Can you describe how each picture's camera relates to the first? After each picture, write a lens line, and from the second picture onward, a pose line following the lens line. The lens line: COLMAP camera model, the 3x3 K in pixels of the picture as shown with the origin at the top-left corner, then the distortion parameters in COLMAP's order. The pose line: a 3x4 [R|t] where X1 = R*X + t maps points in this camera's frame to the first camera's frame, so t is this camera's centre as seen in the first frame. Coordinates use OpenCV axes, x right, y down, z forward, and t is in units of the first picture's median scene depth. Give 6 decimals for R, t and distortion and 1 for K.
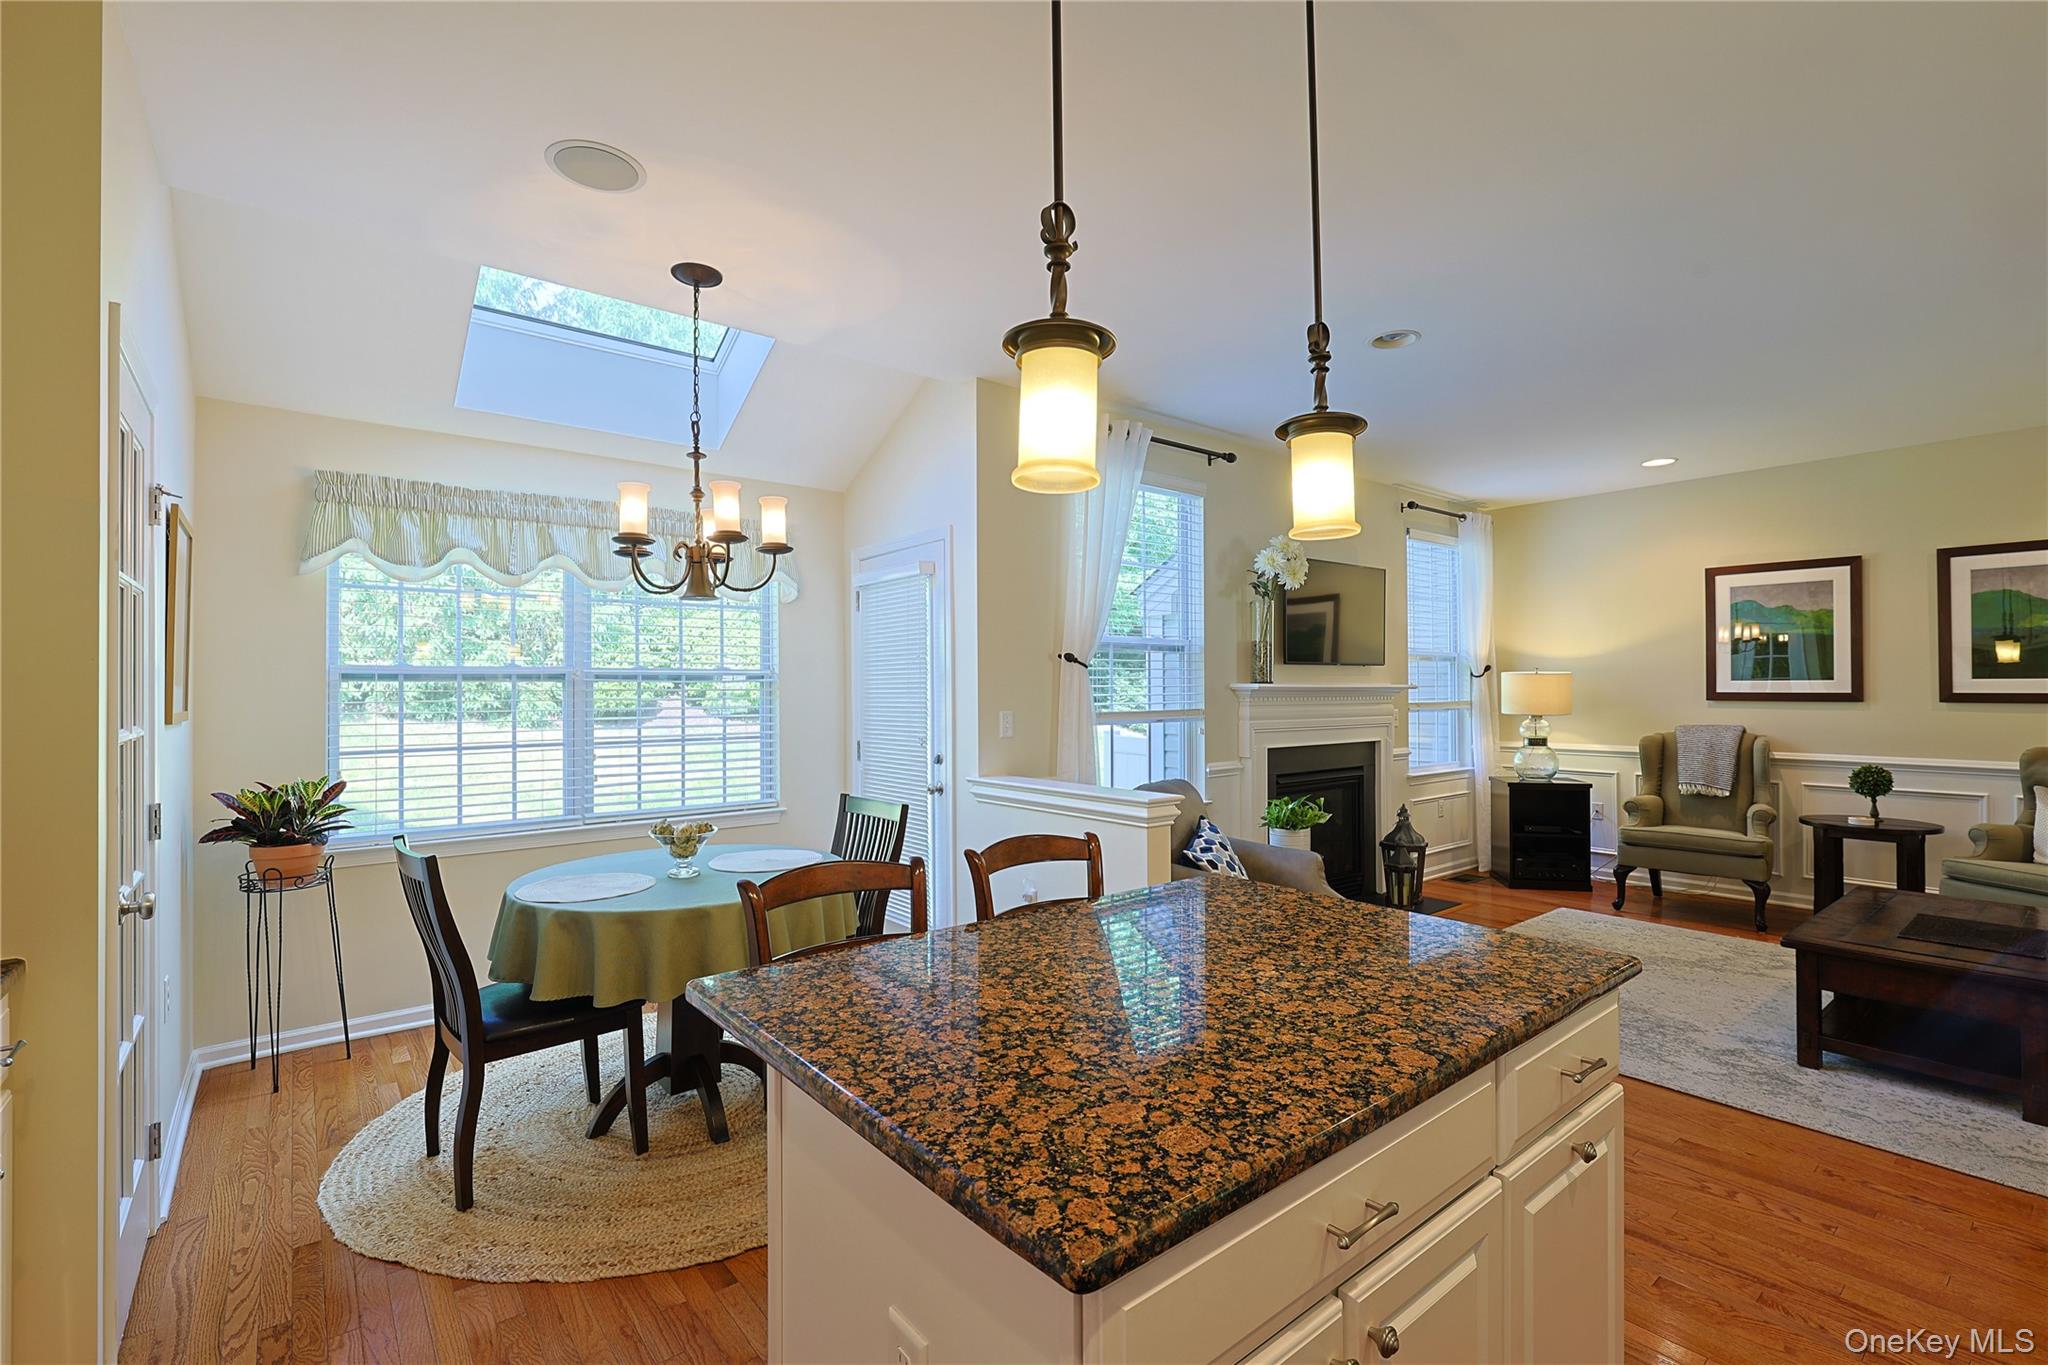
lens RADIAL K [[916.5, 0, 1024.0], [0, 916.5, 682.5], [0, 0, 1]] dist [-0.001434, -0.000256]
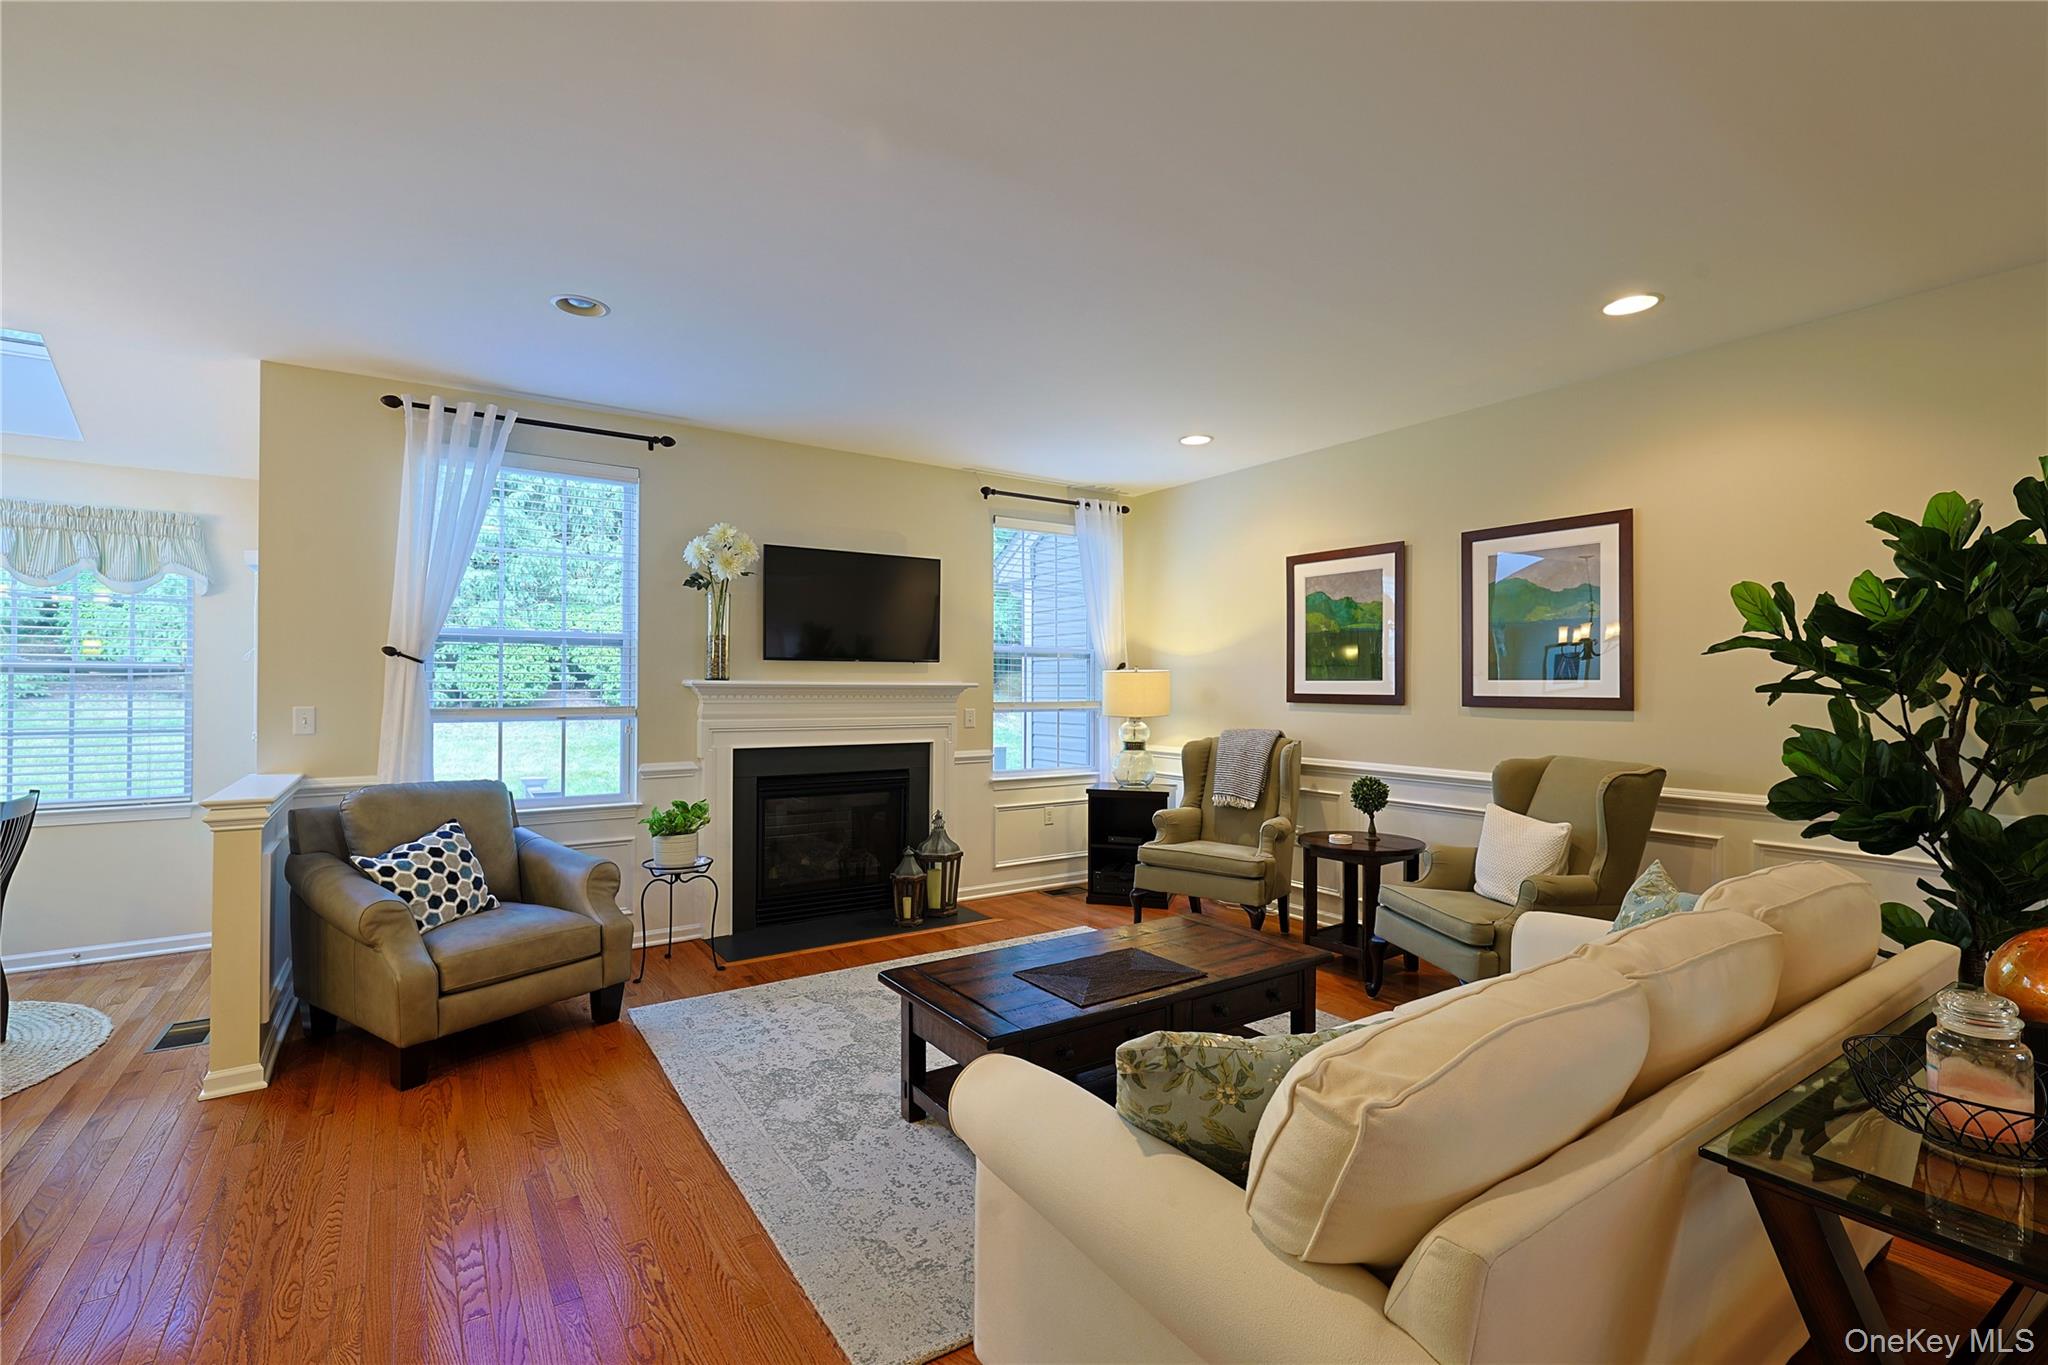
lens RADIAL K [[916.5, 0, 1024.0], [0, 916.5, 682.5], [0, 0, 1]] dist [-0.001434, -0.000256]
pose [[0.996214, 0.006844, -0.086661, 0.612114], [-0.006611, 0.999974, 0.002980, -0.001309], [0.086679, -0.002396, 0.996233, 0.079429]]
